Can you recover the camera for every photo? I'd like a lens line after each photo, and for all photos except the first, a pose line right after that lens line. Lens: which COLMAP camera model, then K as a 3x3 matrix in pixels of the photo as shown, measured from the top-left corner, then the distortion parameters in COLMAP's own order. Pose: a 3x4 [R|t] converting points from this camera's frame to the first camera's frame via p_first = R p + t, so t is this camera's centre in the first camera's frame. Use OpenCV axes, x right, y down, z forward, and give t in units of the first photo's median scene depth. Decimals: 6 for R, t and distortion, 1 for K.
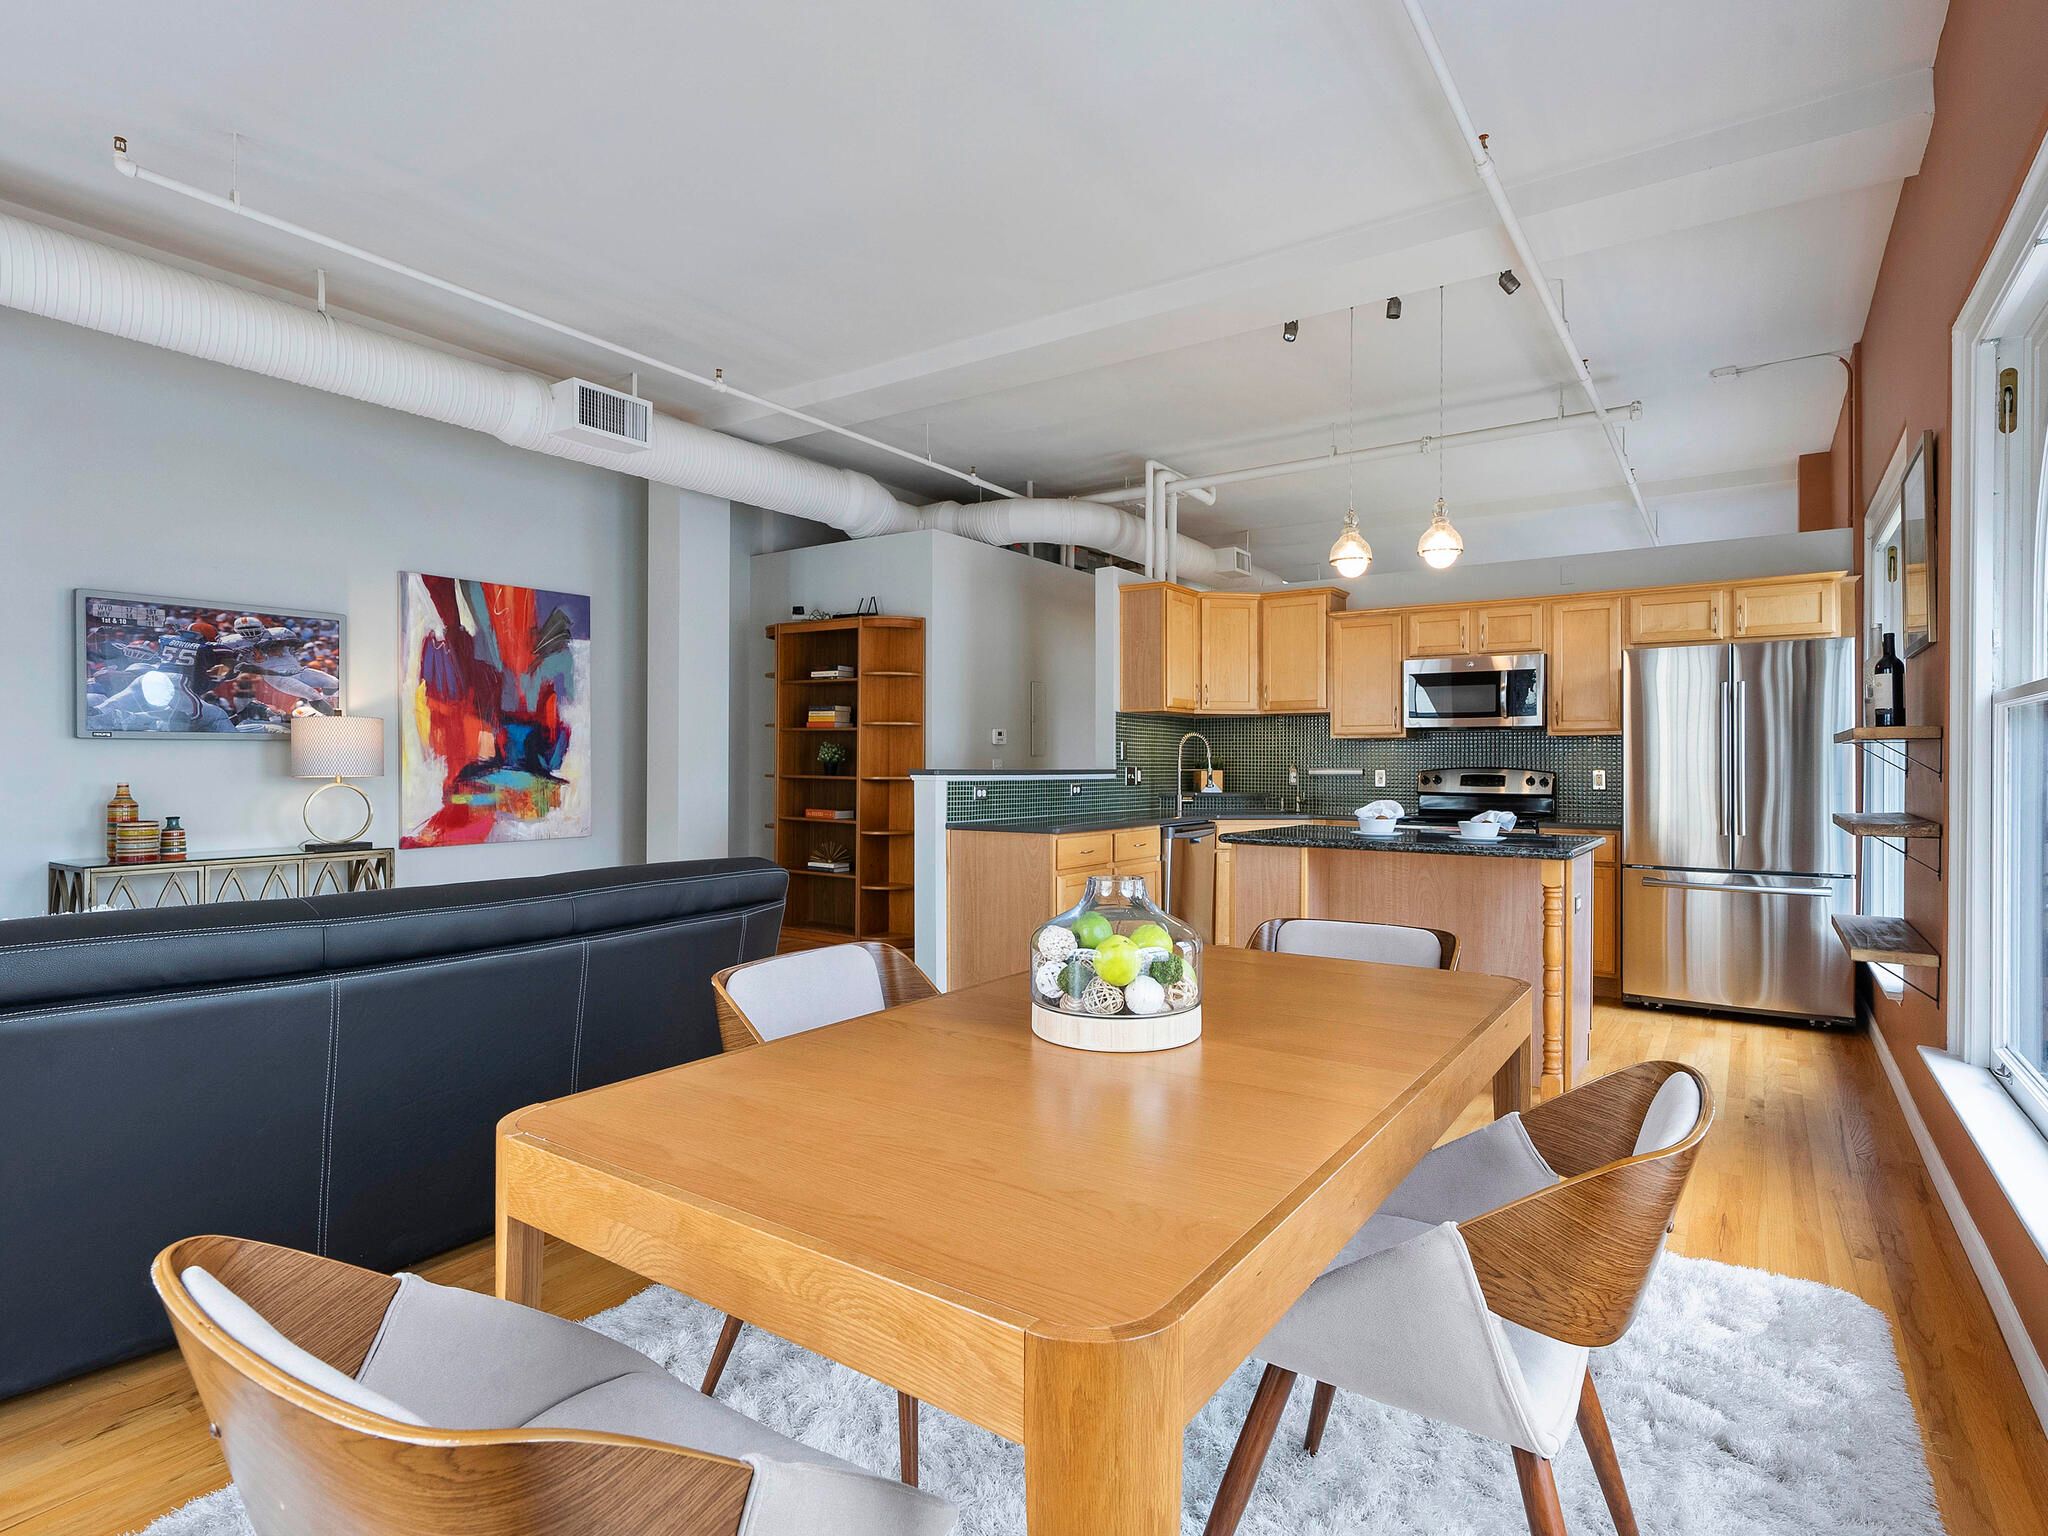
lens RADIAL K [[1055.5, 0, 1016.6], [0, 1055.5, 759.5], [0, 0, 1]] dist [0.000103, 0.000838]
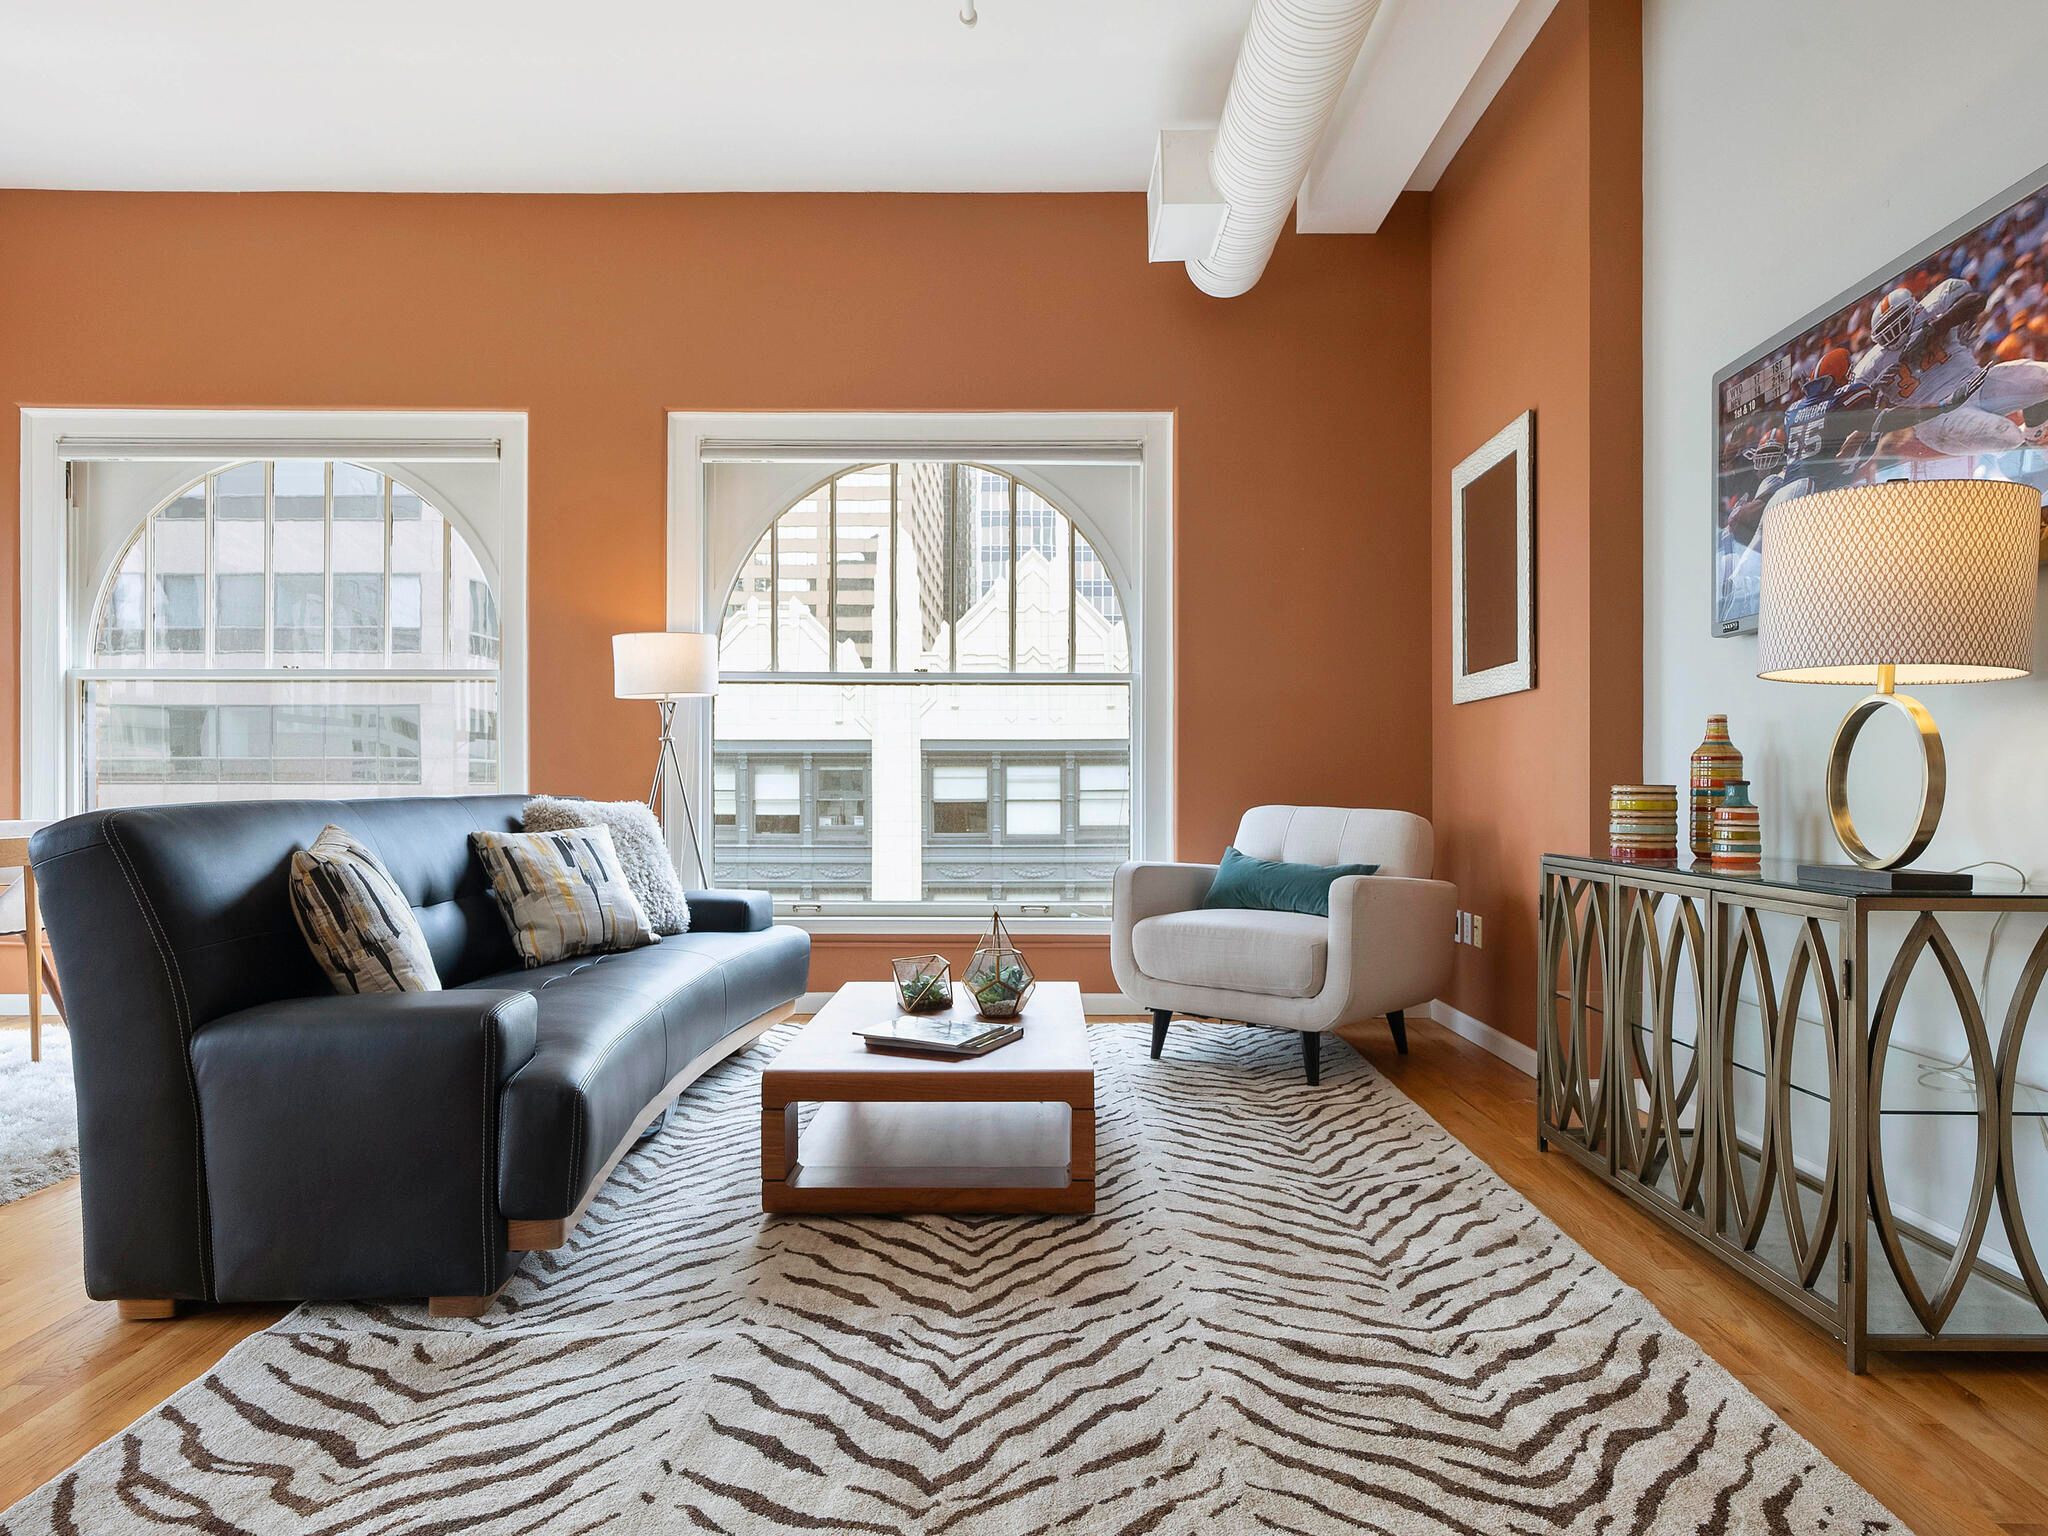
lens RADIAL K [[1244.2, 0, 1025.3], [0, 1244.2, 788.8], [0, 0, 1]] dist [0.001870, -0.000540]
pose [[-0.827735, -0.001044, -0.561119, -0.160564], [-0.001828, 0.999998, 0.000836, 0.046940], [0.561117, 0.001717, -0.827735, 1.036031]]
